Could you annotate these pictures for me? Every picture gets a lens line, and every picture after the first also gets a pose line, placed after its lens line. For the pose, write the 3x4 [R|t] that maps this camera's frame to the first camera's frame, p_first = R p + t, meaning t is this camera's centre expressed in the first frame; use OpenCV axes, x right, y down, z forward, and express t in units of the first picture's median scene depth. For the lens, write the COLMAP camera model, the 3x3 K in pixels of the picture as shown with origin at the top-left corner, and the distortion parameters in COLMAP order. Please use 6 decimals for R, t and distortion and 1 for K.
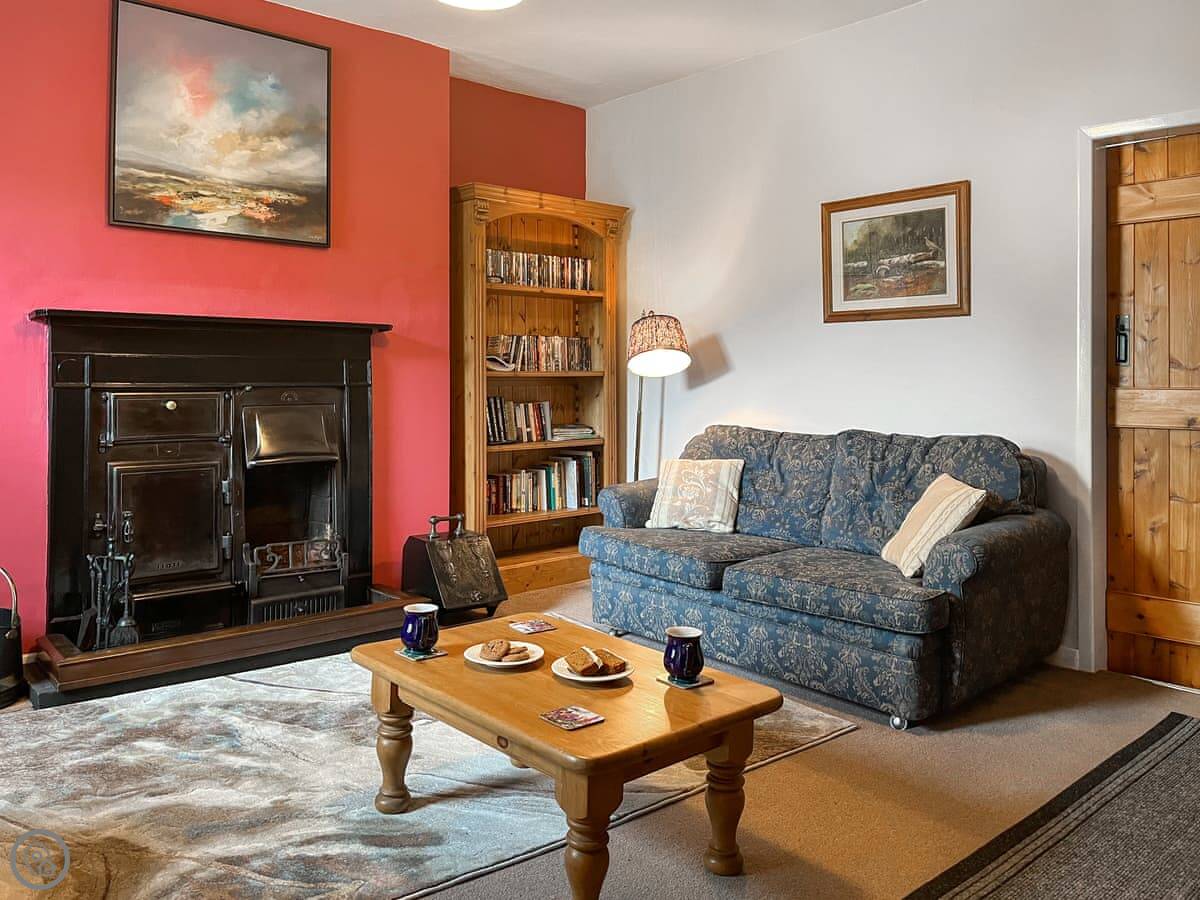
lens RADIAL K [[945.3, 0, 606.9], [0, 945.3, 440.0], [0, 0, 1]] dist [0.077815, -0.107164]
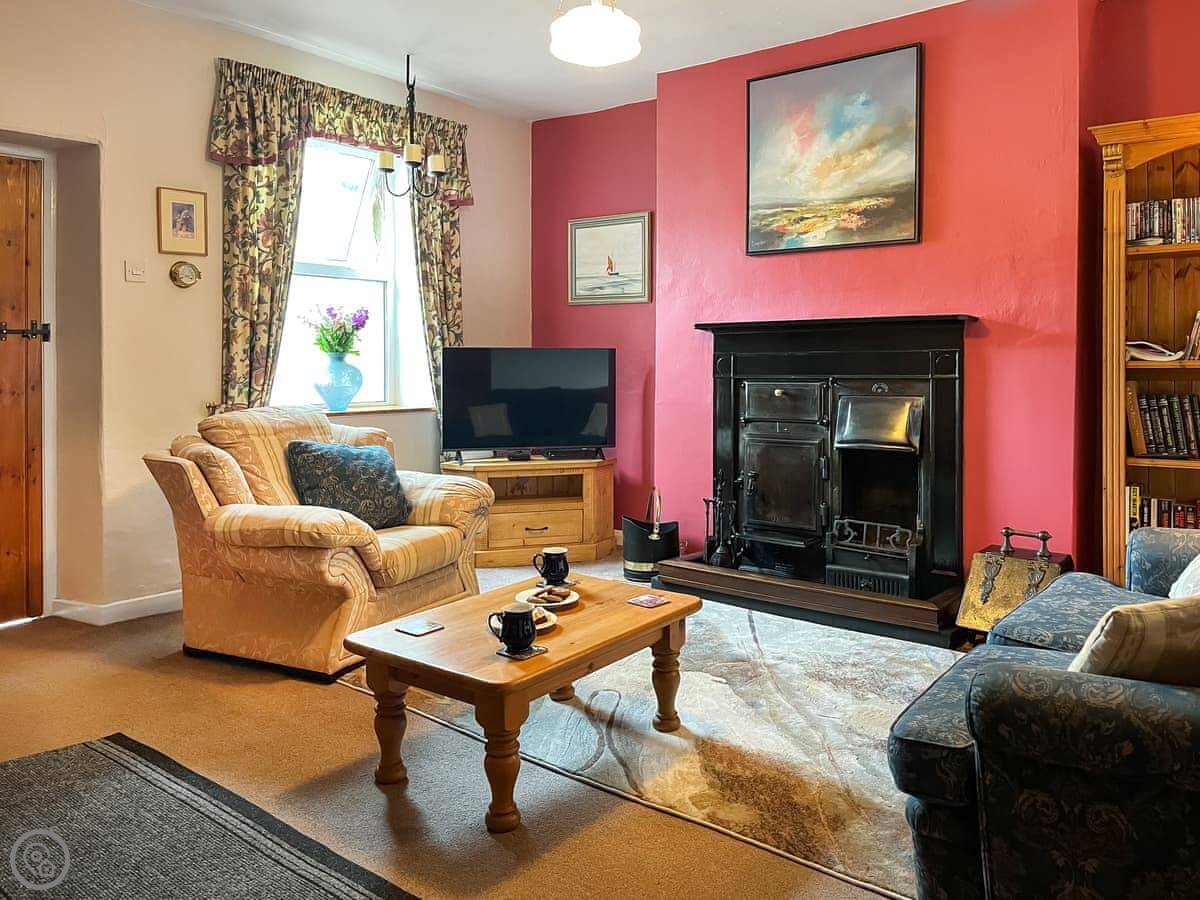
lens RADIAL K [[945.3, 0, 606.9], [0, 945.3, 440.0], [0, 0, 1]] dist [0.077815, -0.107164]
pose [[0.169792, 0.078005, -0.982388, 0.688477], [-0.060710, 0.995797, 0.068577, -0.043038], [0.983608, 0.047996, 0.173814, 0.529118]]
